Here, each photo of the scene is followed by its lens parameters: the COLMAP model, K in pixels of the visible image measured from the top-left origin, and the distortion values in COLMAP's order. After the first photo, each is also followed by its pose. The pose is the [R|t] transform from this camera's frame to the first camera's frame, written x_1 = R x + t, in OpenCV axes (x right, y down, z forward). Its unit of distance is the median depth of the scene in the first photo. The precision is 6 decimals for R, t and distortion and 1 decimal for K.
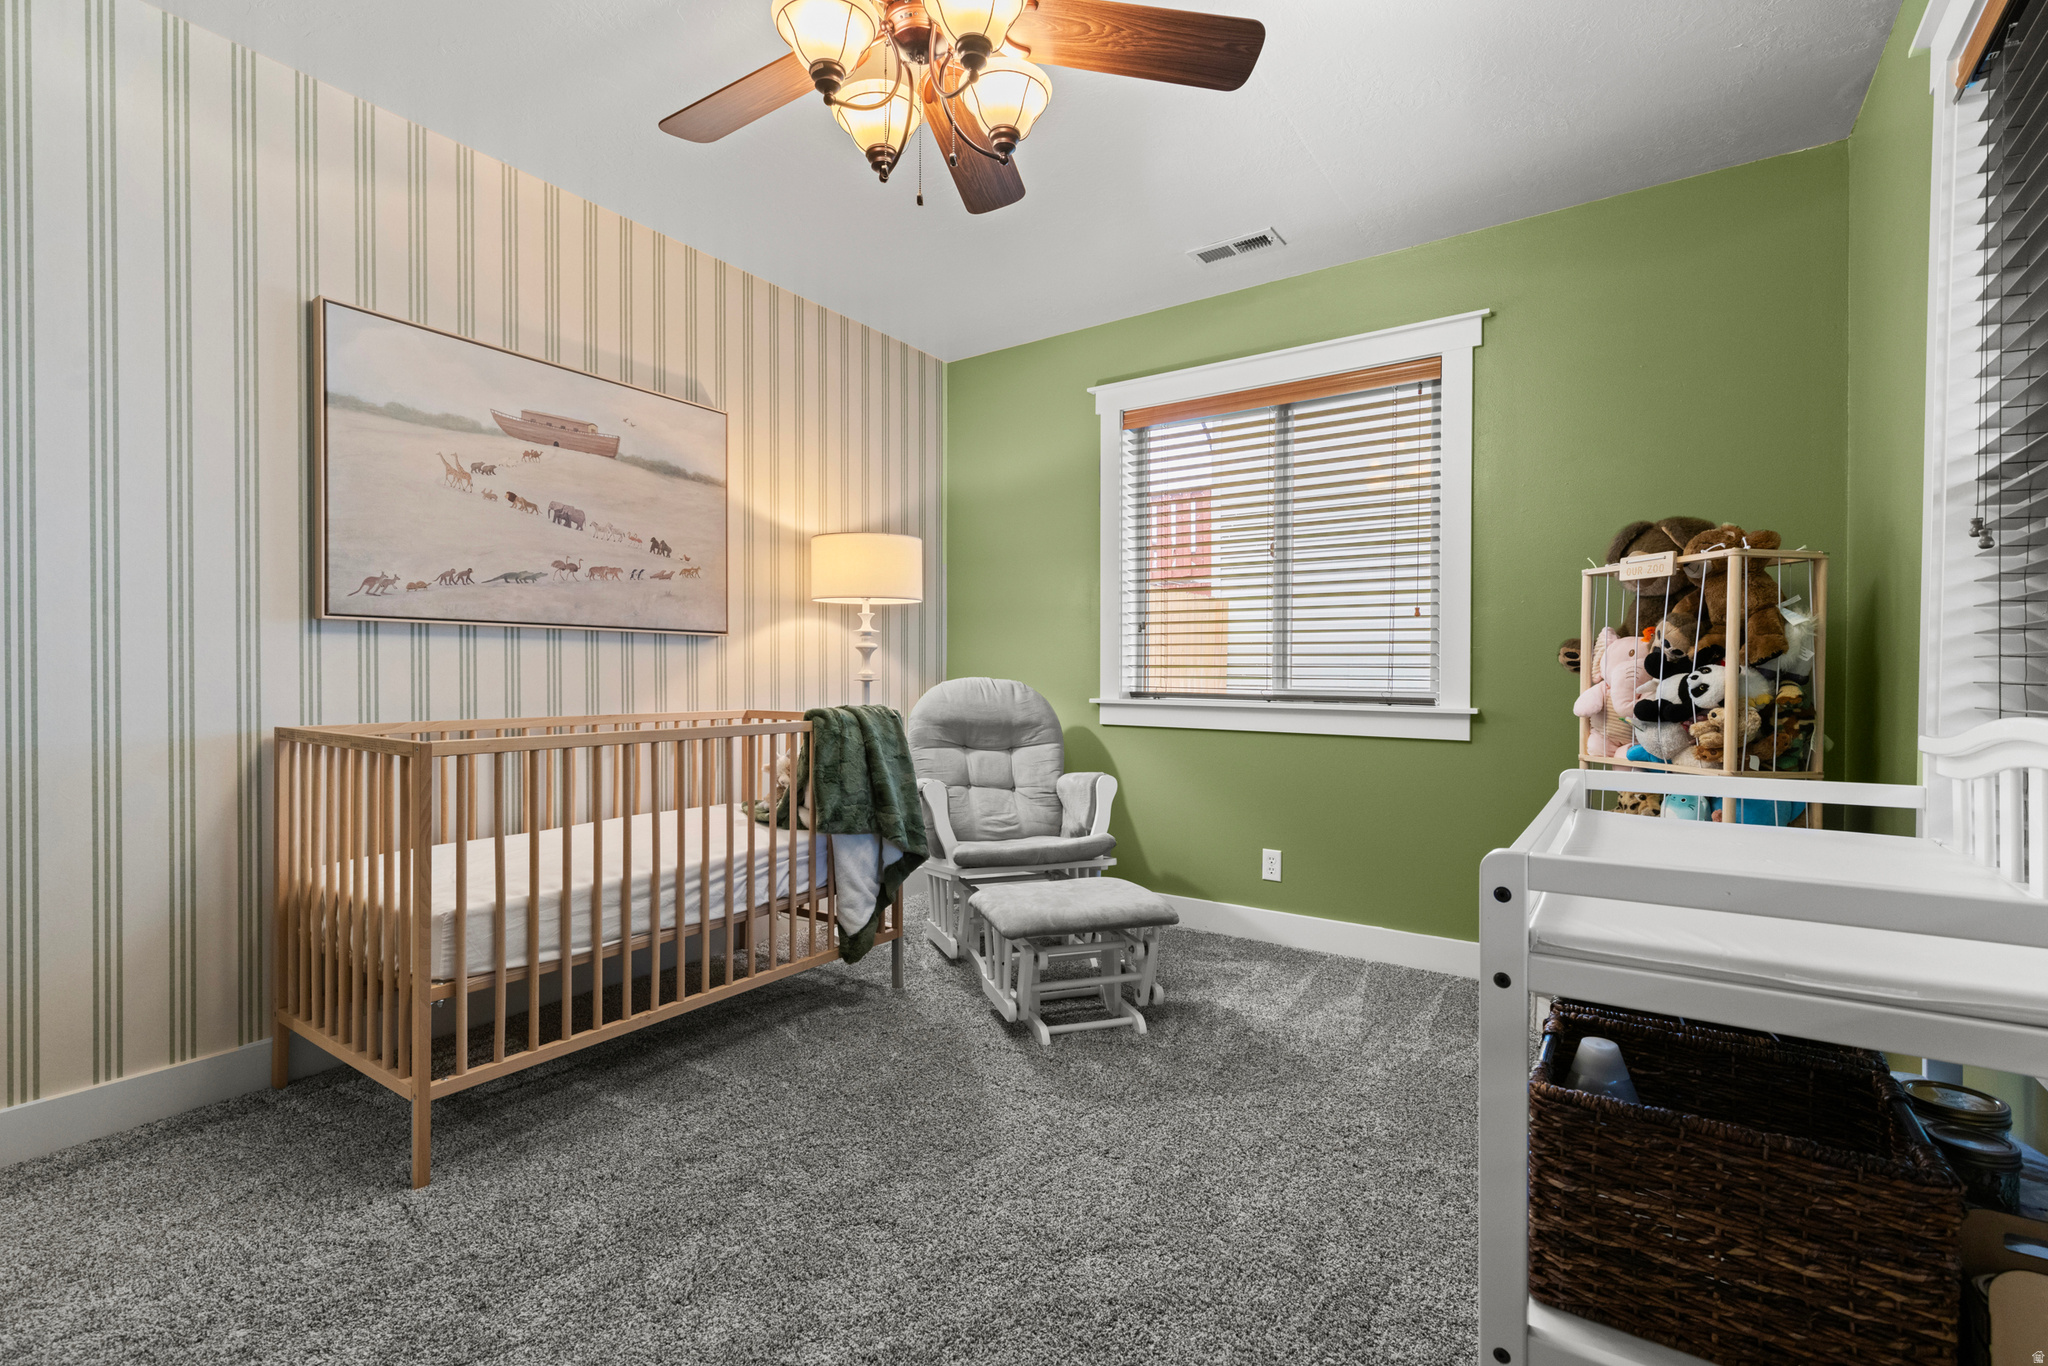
lens RADIAL K [[920.4, 0, 1011.4], [0, 920.4, 684.5], [0, 0, 1]] dist [0.003105, -0.000381]
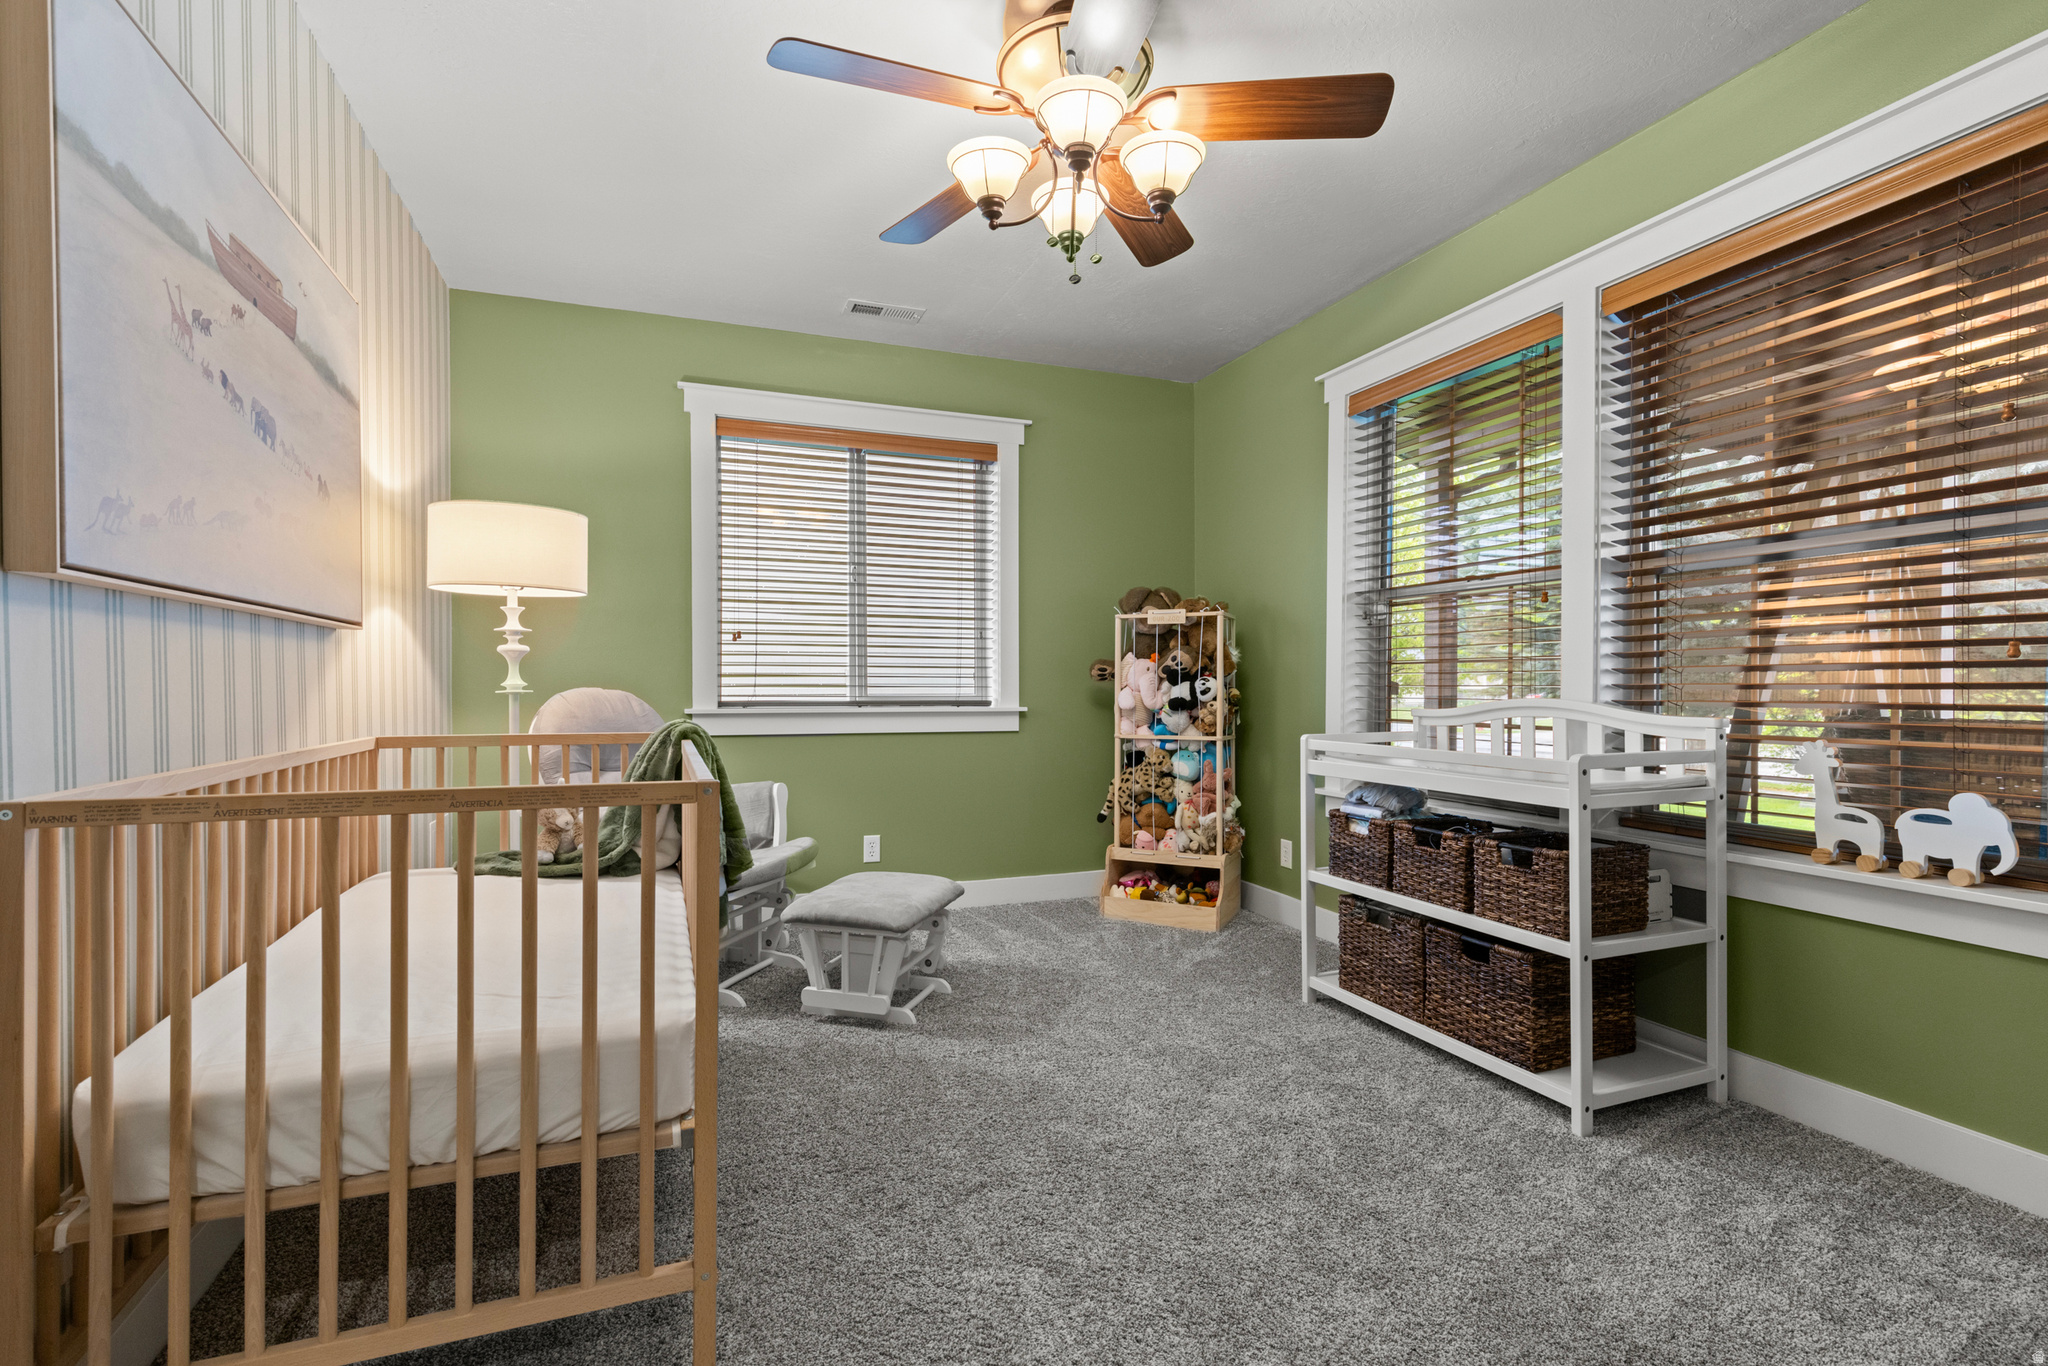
lens RADIAL K [[914.2, 0, 1024.0], [0, 914.2, 683.0], [0, 0, 1]] dist [0.037414, -0.000188]
pose [[0.571806, -0.003201, 0.820382, -0.759009], [0.011047, 0.999932, -0.003798, -0.005926], [-0.820314, 0.011235, 0.571803, 0.260051]]
